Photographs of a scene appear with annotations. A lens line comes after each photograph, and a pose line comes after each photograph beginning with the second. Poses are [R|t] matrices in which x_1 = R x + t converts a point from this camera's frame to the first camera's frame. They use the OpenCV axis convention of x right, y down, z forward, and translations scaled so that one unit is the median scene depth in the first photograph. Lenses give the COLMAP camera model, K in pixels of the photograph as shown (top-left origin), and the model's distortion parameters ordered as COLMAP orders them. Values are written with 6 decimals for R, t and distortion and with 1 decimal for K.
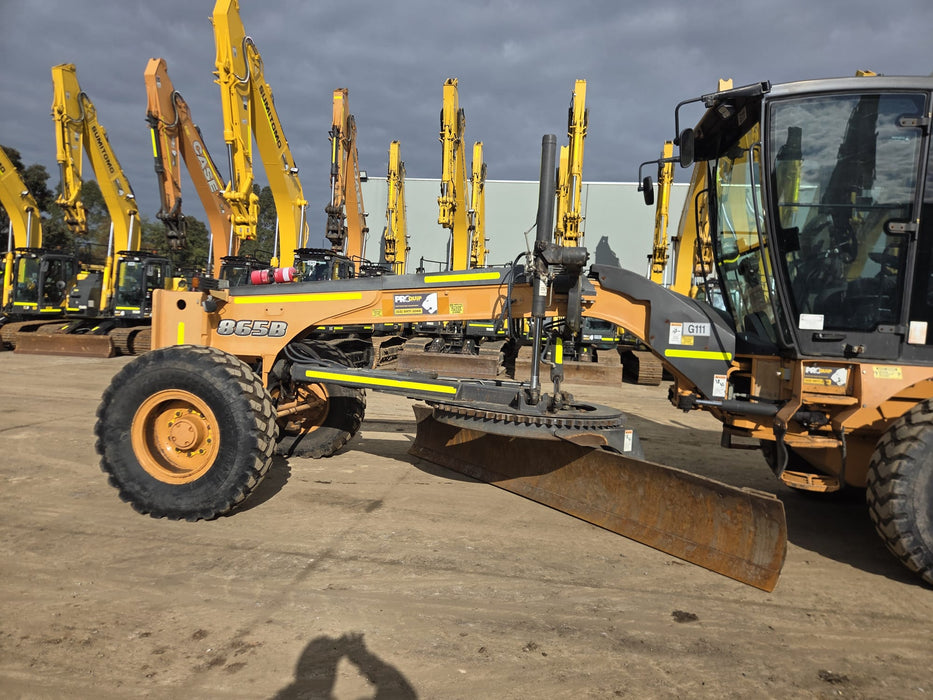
lens RADIAL K [[619.7, 0, 464.1], [0, 619.7, 348.5], [0, 0, 1]] dist [0.080952, -0.063275]
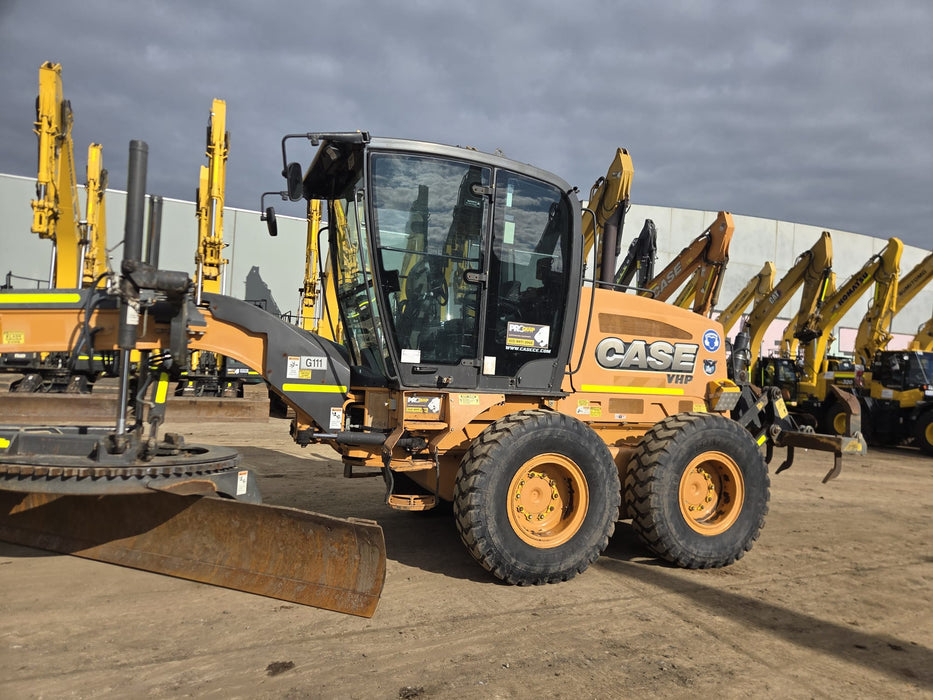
lens RADIAL K [[619.7, 0, 475.3], [0, 619.7, 353.3], [0, 0, 1]] dist [0.080952, -0.063275]
pose [[0.853779, 0.004861, 0.520613, 0.070529], [0.018668, 0.999028, -0.039943, -0.001563], [-0.520301, 0.043822, 0.852858, 0.013007]]
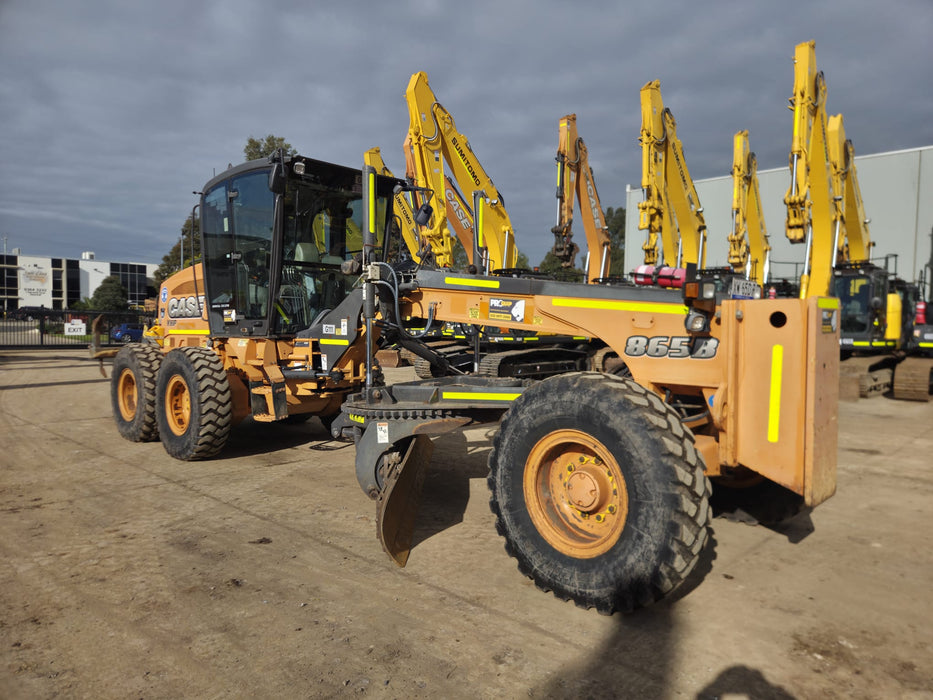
lens RADIAL K [[619.7, 0, 475.6], [0, 619.7, 358.4], [0, 0, 1]] dist [0.080952, -0.063275]
pose [[0.828285, -0.011407, -0.560190, 0.986329], [0.005333, 0.999908, -0.012477, 0.043945], [0.560281, 0.007347, 0.828270, 0.115223]]
